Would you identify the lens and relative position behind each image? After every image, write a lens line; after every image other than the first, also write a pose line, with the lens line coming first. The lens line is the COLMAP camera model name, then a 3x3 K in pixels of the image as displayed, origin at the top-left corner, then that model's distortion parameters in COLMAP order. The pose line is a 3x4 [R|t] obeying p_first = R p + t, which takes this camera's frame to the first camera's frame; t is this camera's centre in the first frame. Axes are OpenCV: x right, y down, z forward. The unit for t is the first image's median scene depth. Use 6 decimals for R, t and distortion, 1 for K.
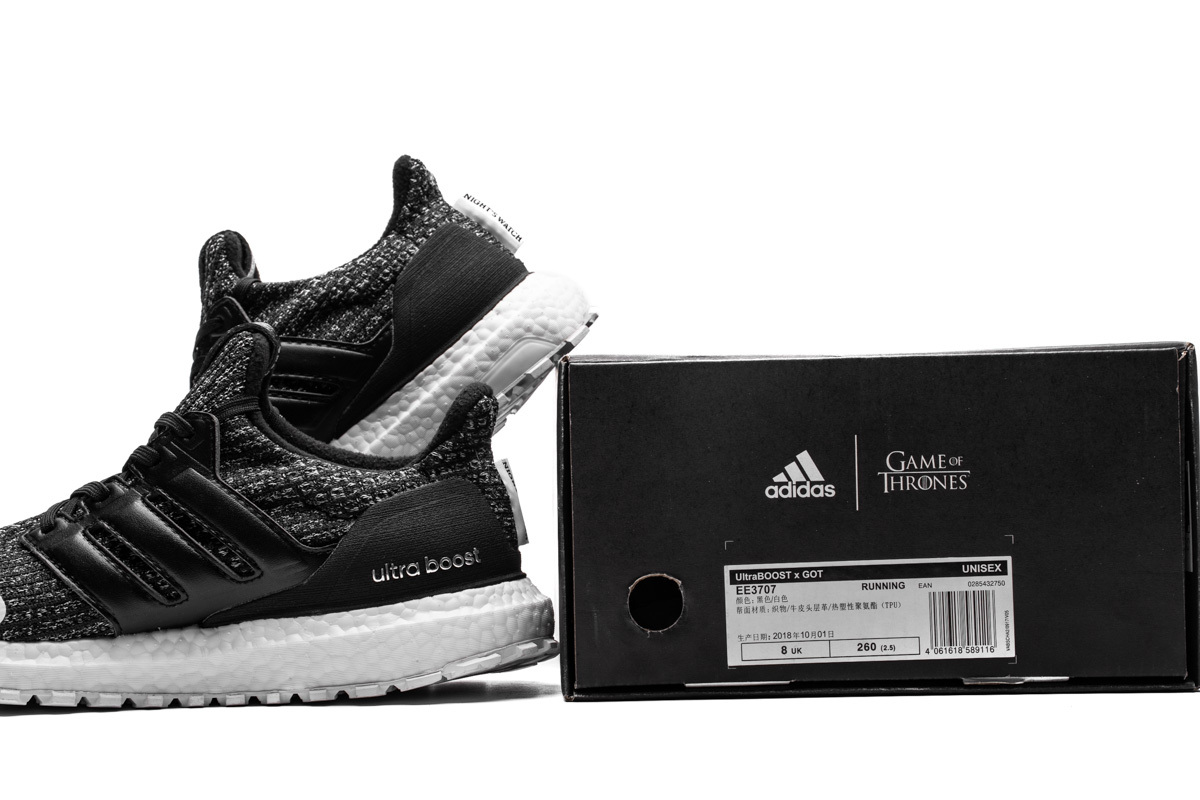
lens RADIAL K [[2742.4, 0, 599.9], [0, 2742.4, 400.1], [0, 0, 1]] dist [-0.029979, 0.000000]
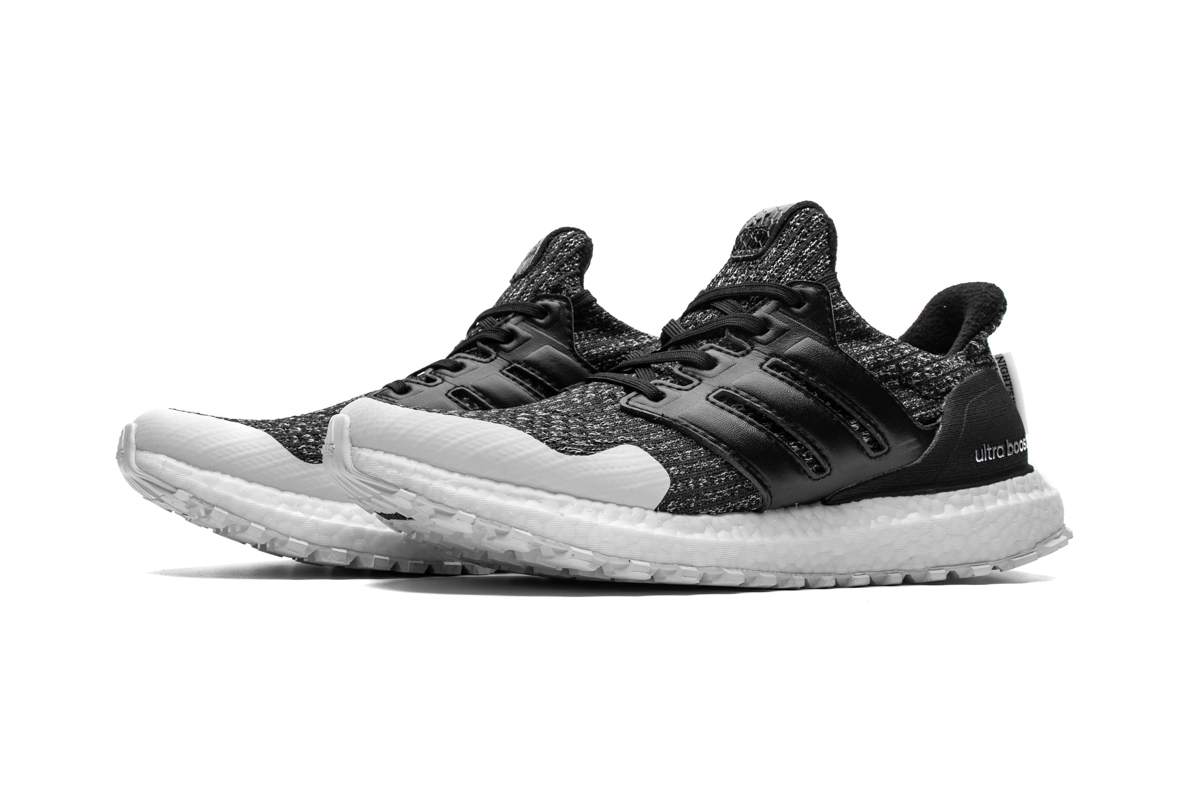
lens RADIAL K [[1763.7, 0, 599.8], [0, 1763.7, 400.5], [0, 0, 1]] dist [-0.044972, 0.000000]
pose [[0.906832, 0.046803, 0.418886, -0.477565], [-0.037130, 0.998823, -0.031218, 0.069265], [-0.419854, 0.012756, 0.907502, 0.478119]]
